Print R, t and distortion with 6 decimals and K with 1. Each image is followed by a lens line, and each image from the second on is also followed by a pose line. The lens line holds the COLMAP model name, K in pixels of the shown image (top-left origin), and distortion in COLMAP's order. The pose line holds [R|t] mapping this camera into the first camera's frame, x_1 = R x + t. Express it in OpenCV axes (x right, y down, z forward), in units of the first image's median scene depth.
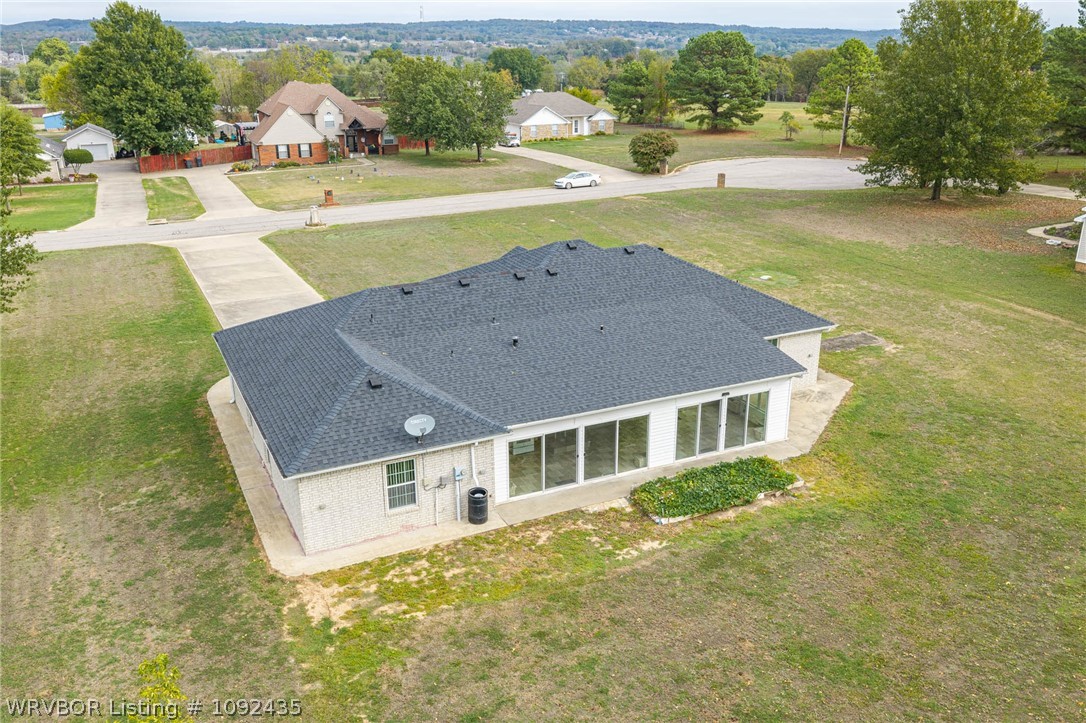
lens RADIAL K [[895.9, 0, 542.8], [0, 895.9, 359.8], [0, 0, 1]] dist [0.016917, -0.030714]
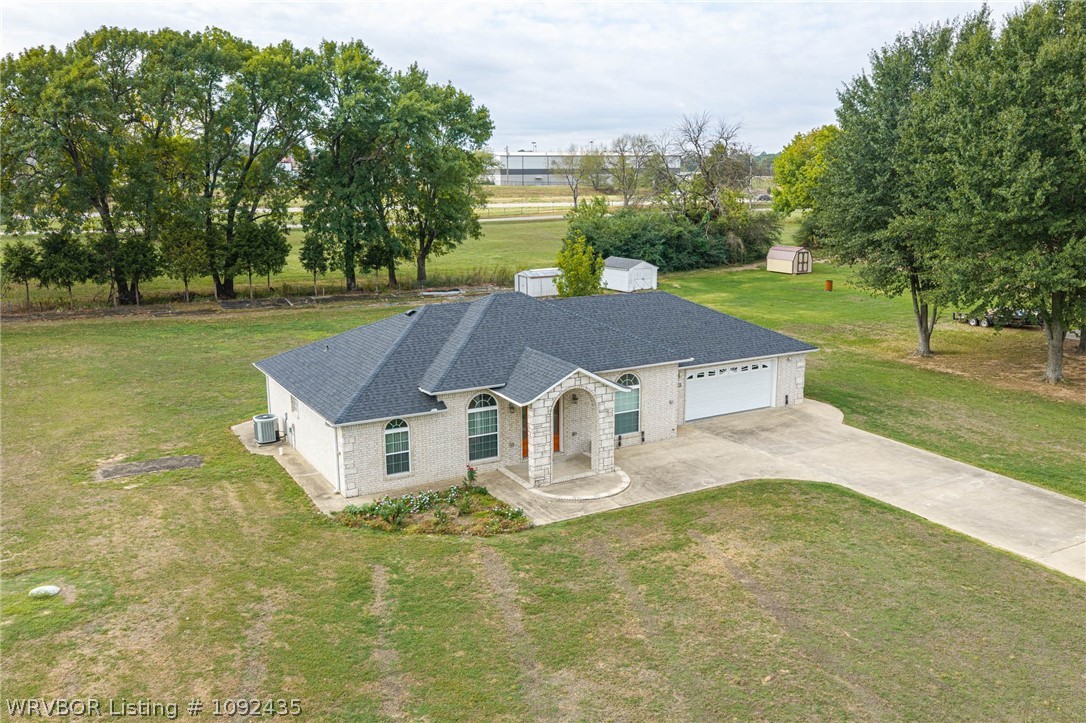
lens RADIAL K [[895.9, 0, 545.7], [0, 895.9, 363.8], [0, 0, 1]] dist [0.016917, -0.030714]
pose [[-0.997944, 0.024238, -0.059329, 0.058374], [-0.010493, 0.851440, 0.524346, -0.733703], [0.063224, 0.523891, -0.849436, 2.361964]]
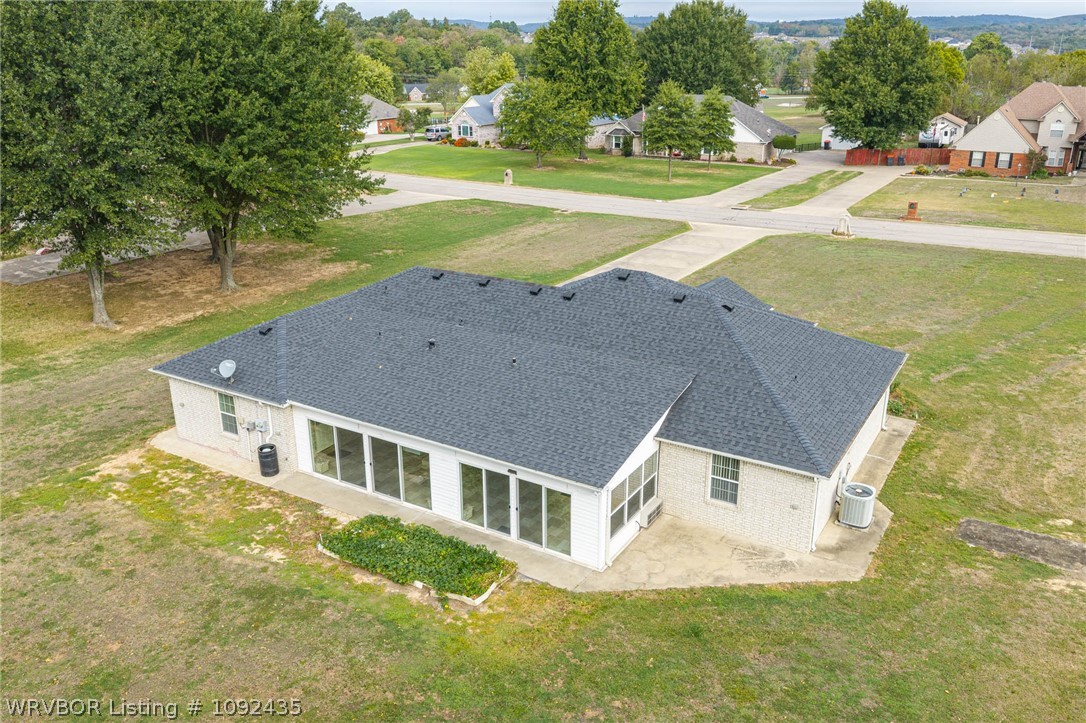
lens RADIAL K [[895.9, 0, 547.9], [0, 895.9, 358.4], [0, 0, 1]] dist [0.016917, -0.030714]
pose [[0.543973, 0.283206, -0.789866, 0.869875], [-0.279198, 0.948775, 0.147902, -0.197450], [0.791291, 0.140074, 0.595178, 0.541120]]
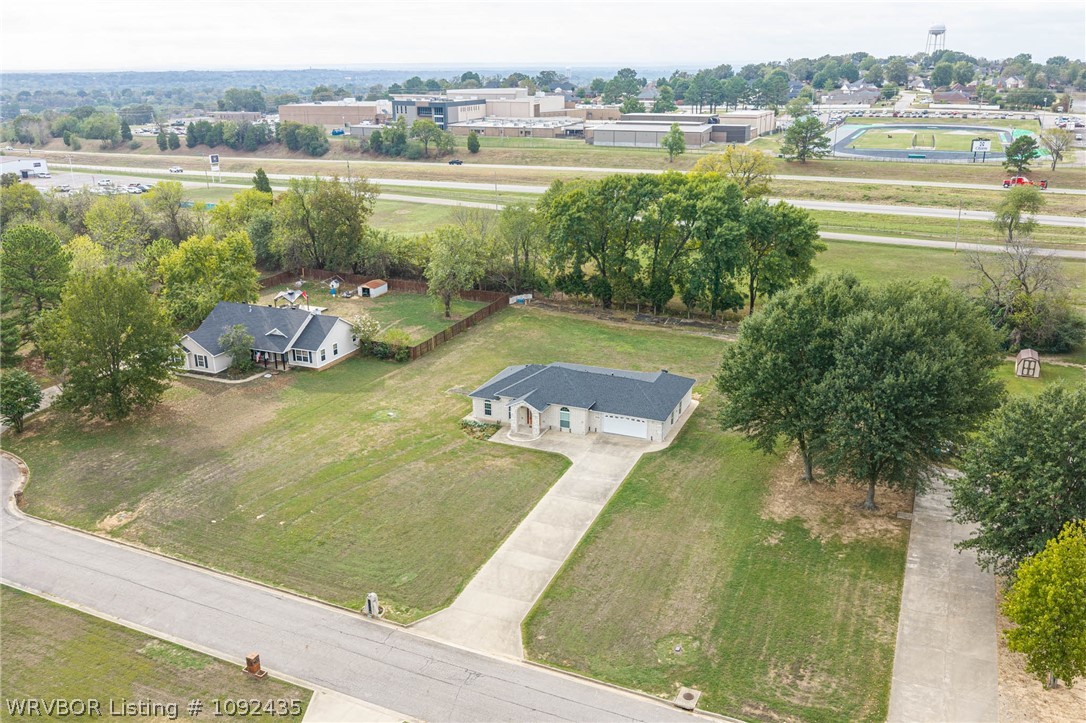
lens RADIAL K [[895.9, 0, 545.9], [0, 895.9, 362.7], [0, 0, 1]] dist [0.016917, -0.030714]
pose [[-0.652665, -0.231922, 0.721278, -2.415111], [0.262958, 0.823480, 0.502727, -1.918798], [-0.710551, 0.517778, -0.476470, 2.913369]]
